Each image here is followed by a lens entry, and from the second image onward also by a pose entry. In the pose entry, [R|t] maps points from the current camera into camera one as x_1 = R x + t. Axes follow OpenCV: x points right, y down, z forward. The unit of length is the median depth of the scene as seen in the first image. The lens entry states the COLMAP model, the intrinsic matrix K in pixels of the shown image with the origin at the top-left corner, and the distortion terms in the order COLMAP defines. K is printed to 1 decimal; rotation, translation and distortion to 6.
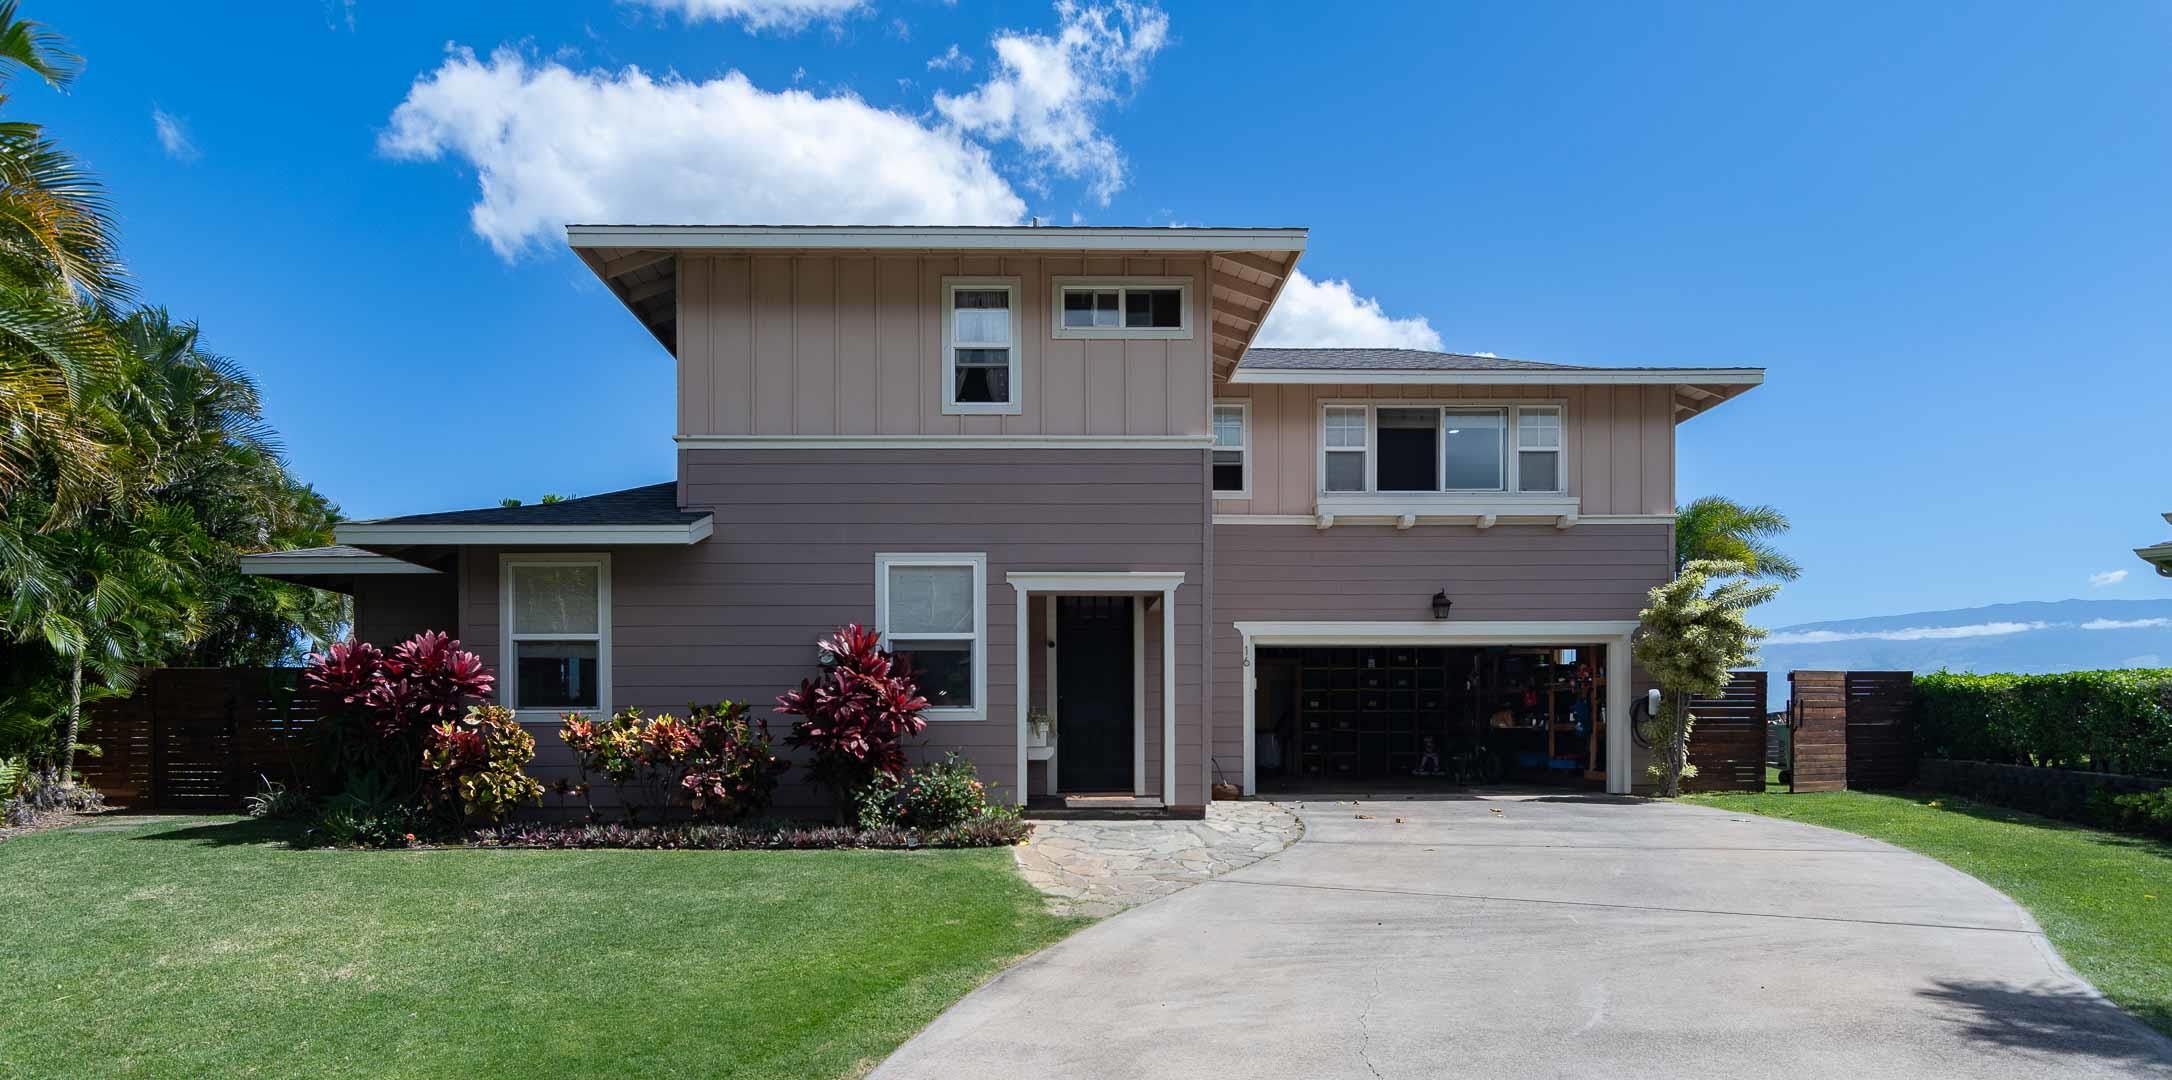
lens RADIAL K [[1496.4, 0, 1251.9], [0, 1496.4, 685.2], [0, 0, 1]] dist [-0.001625, -0.000028]
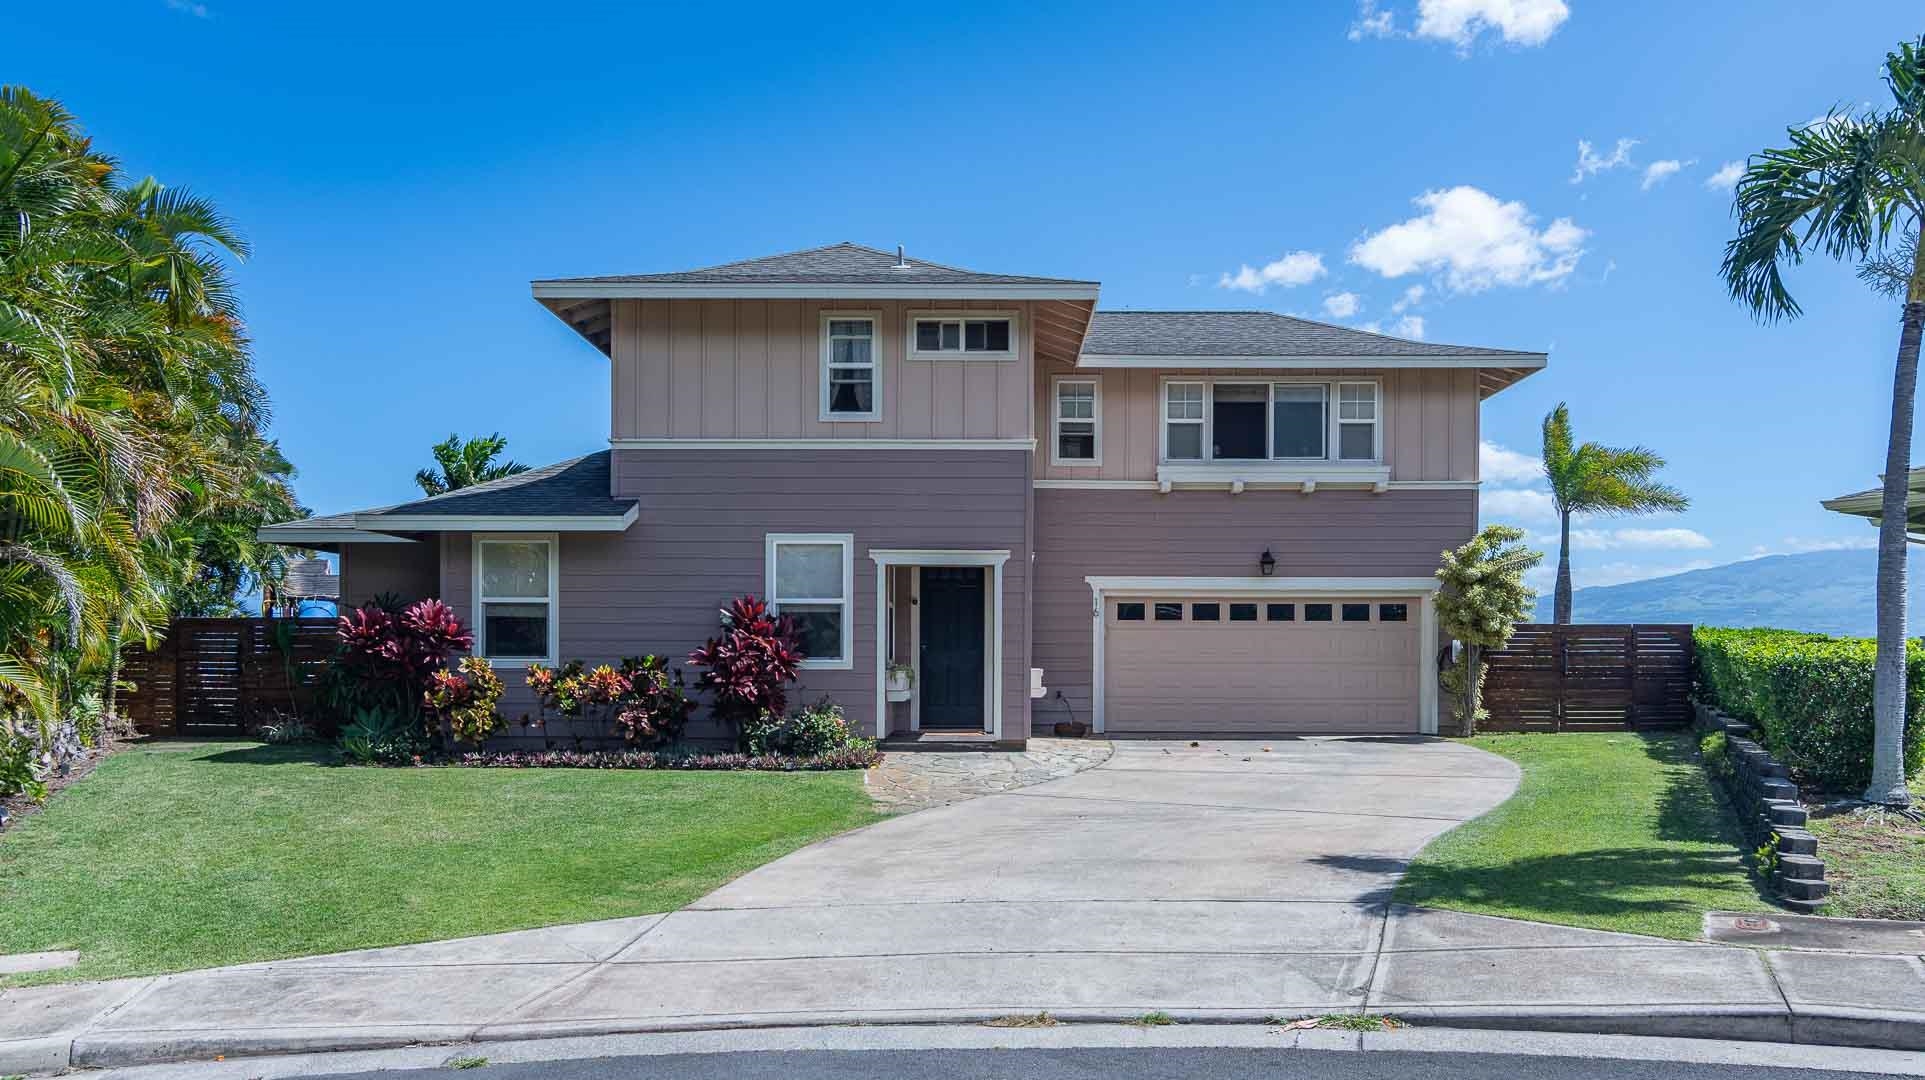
lens RADIAL K [[1700.5, 0, 1009.0], [0, 1700.5, 543.1], [0, 0, 1]] dist [-0.004113, -0.000846]
pose [[0.993356, -0.003766, -0.115024, 0.113265], [-0.000717, 0.999242, -0.038910, -0.026355], [0.115083, 0.038734, 0.992600, -0.384654]]
